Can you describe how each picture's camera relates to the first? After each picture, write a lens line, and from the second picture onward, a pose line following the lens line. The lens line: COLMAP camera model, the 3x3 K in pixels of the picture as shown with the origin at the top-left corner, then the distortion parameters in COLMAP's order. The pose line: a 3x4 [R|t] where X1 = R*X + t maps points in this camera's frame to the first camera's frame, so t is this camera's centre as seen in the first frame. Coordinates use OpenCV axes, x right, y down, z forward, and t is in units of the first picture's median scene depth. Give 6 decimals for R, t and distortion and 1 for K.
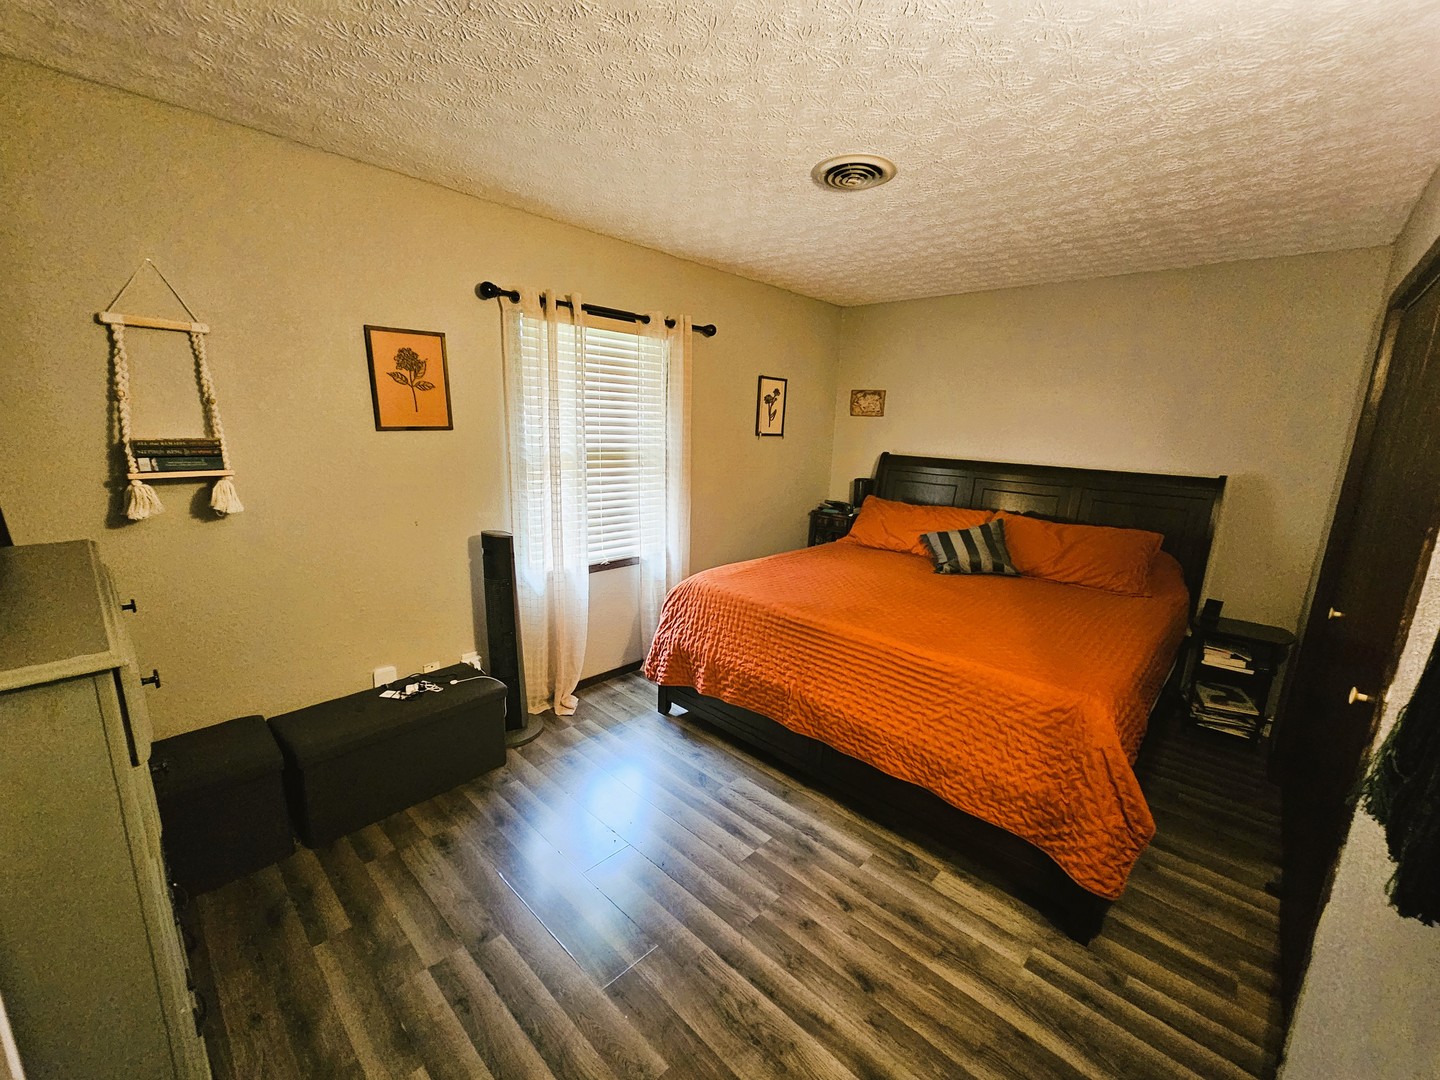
lens RADIAL K [[586.7, 0, 755.5], [0, 586.7, 545.6], [0, 0, 1]] dist [0.000403, 0.000738]
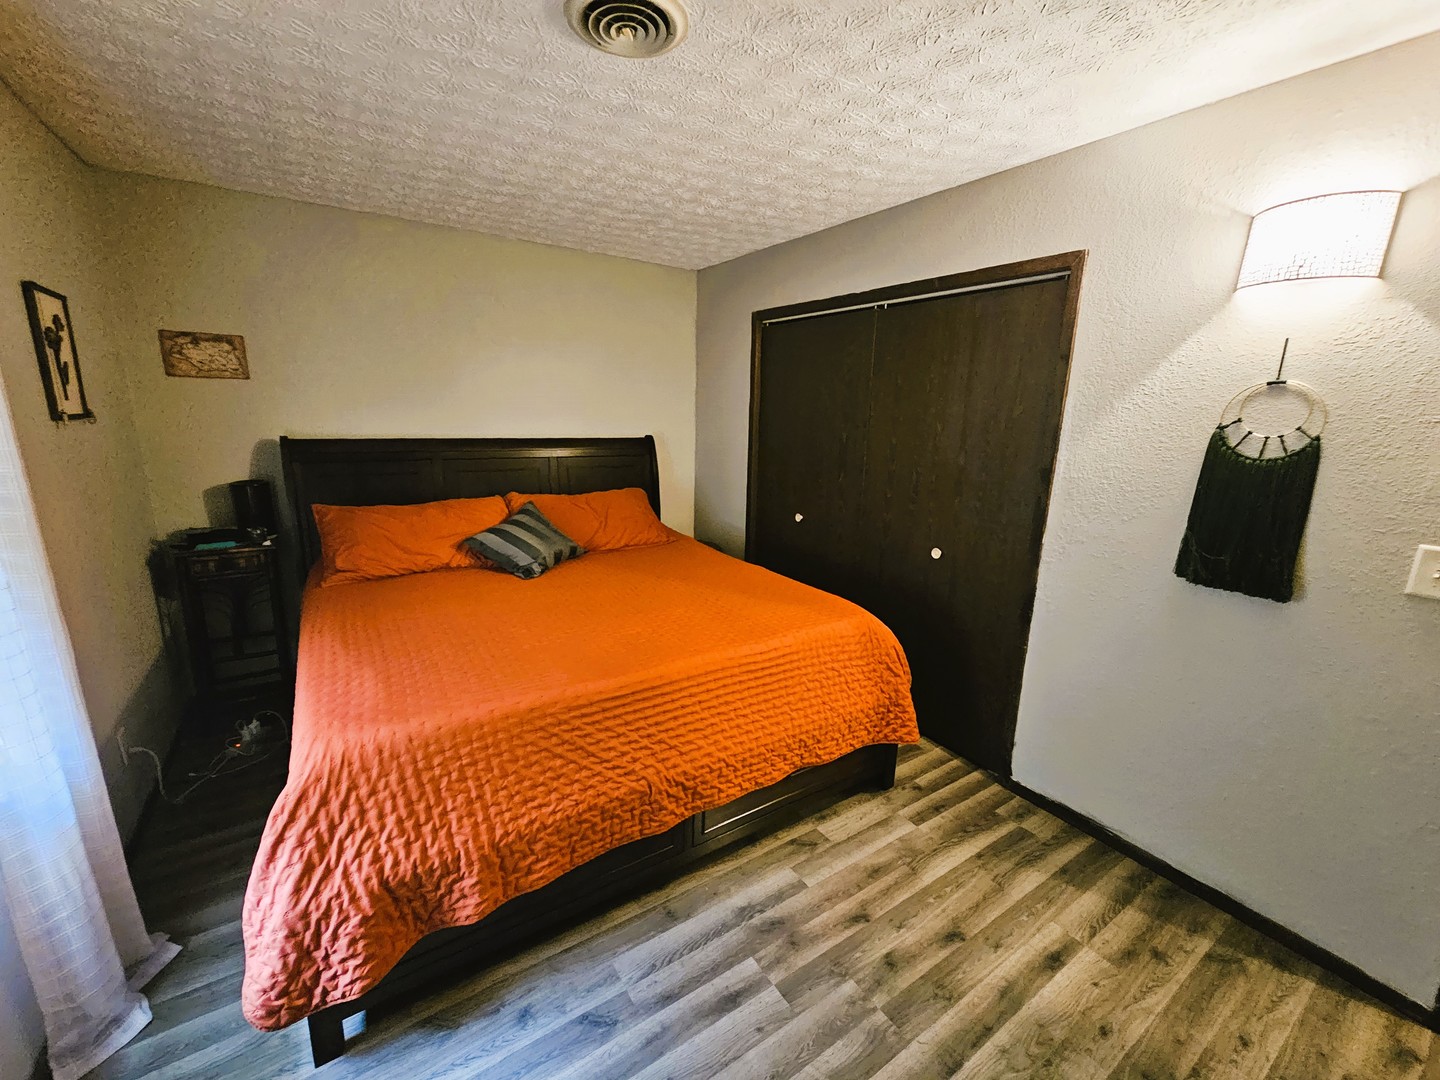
lens RADIAL K [[586.7, 0, 690.8], [0, 586.7, 543.7], [0, 0, 1]] dist [0.000403, 0.000738]
pose [[0.269851, -0.246145, 0.930910, -0.557683], [0.185964, 0.961896, 0.200431, -0.178141], [-0.944774, 0.119029, 0.305343, 0.768506]]
